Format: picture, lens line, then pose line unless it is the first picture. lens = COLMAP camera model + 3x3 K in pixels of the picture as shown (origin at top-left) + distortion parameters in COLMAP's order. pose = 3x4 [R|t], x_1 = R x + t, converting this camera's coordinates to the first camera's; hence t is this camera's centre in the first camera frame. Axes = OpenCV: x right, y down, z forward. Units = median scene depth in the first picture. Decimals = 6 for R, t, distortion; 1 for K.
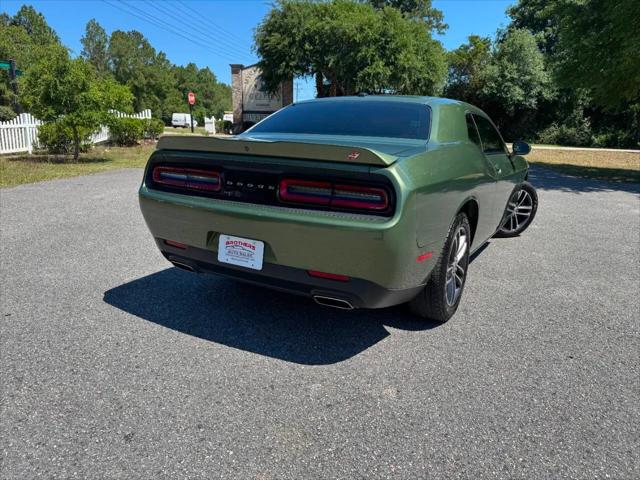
lens RADIAL K [[454.8, 0, 322.7], [0, 454.8, 243.4], [0, 0, 1]] dist [0.018548, -0.022961]
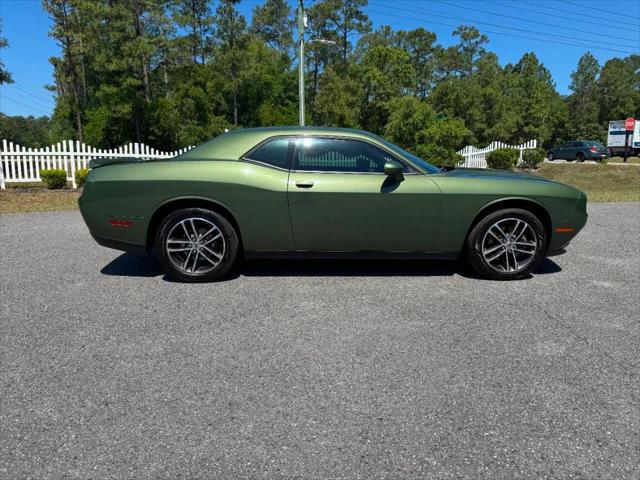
lens RADIAL K [[454.8, 0, 321.0], [0, 454.8, 242.1], [0, 0, 1]] dist [0.018548, -0.022961]
pose [[0.544293, 0.130024, -0.828758, 0.137957], [-0.187944, 0.981703, 0.030586, -0.005690], [0.817571, 0.139112, 0.558771, 0.040839]]
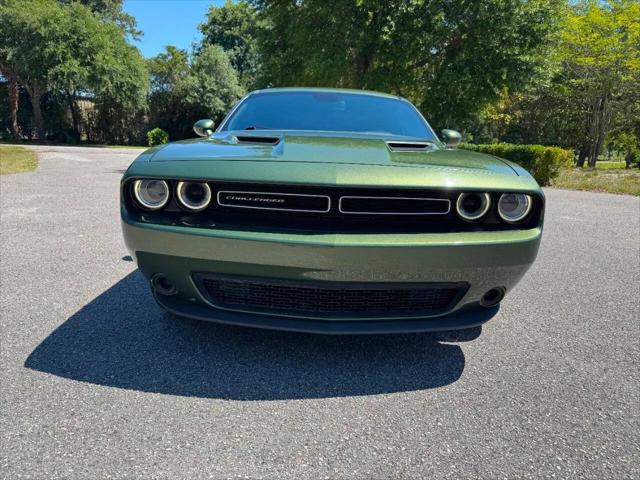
lens RADIAL K [[454.8, 0, 320.6], [0, 454.8, 239.4], [0, 0, 1]] dist [0.018548, -0.022961]
pose [[0.820208, -0.113715, 0.560649, -0.017687], [0.129928, 0.991462, 0.011017, 0.009021], [-0.557115, 0.063808, 0.827980, -0.009248]]
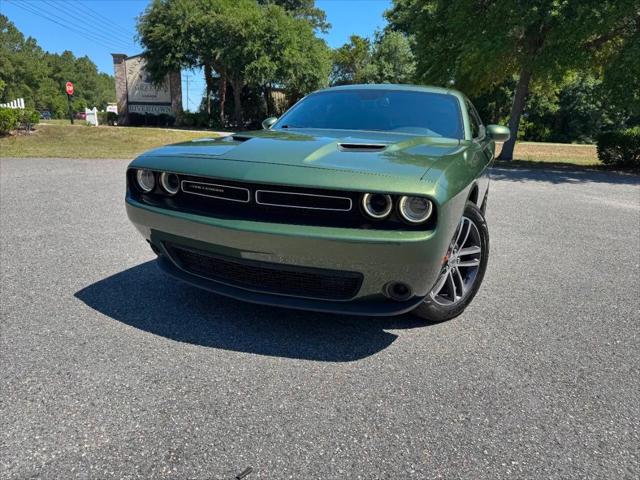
lens RADIAL K [[454.8, 0, 319.6], [0, 454.8, 239.0], [0, 0, 1]] dist [0.018548, -0.022961]
pose [[0.977152, -0.045989, 0.207505, 0.007764], [0.045722, 0.998936, 0.006086, 0.011678], [-0.207564, 0.003541, 0.978215, -0.030389]]
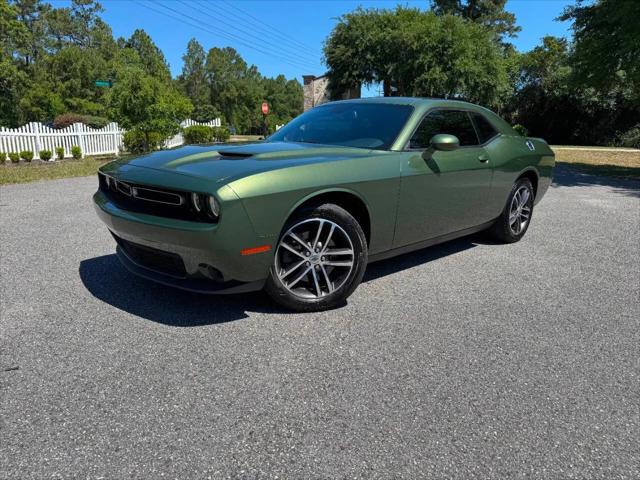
lens RADIAL K [[454.8, 0, 322.5], [0, 454.8, 242.2], [0, 0, 1]] dist [0.018548, -0.022961]
pose [[0.981775, 0.031728, -0.187382, 0.059995], [-0.034928, 0.999295, -0.013800, 0.014720], [0.186812, 0.020093, 0.982190, -0.041918]]
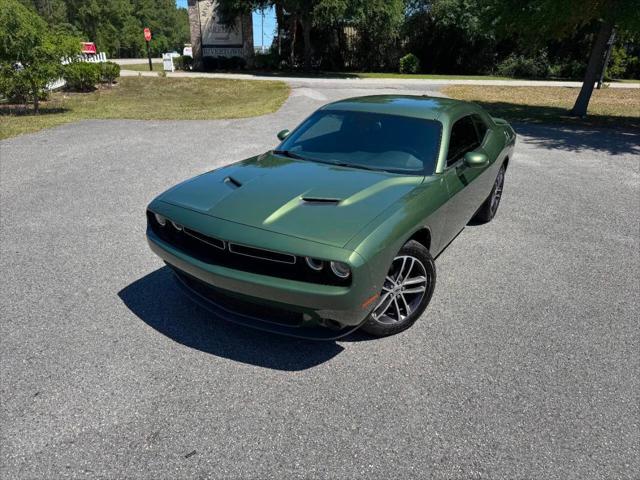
lens RADIAL K [[454.8, 0, 320.8], [0, 454.8, 243.7], [0, 0, 1]] dist [0.018548, -0.022961]
pose [[0.998506, -0.032327, 0.044053, 0.024996], [0.025564, 0.988917, 0.146252, -0.005885], [-0.048293, -0.144907, 0.988266, -0.049562]]
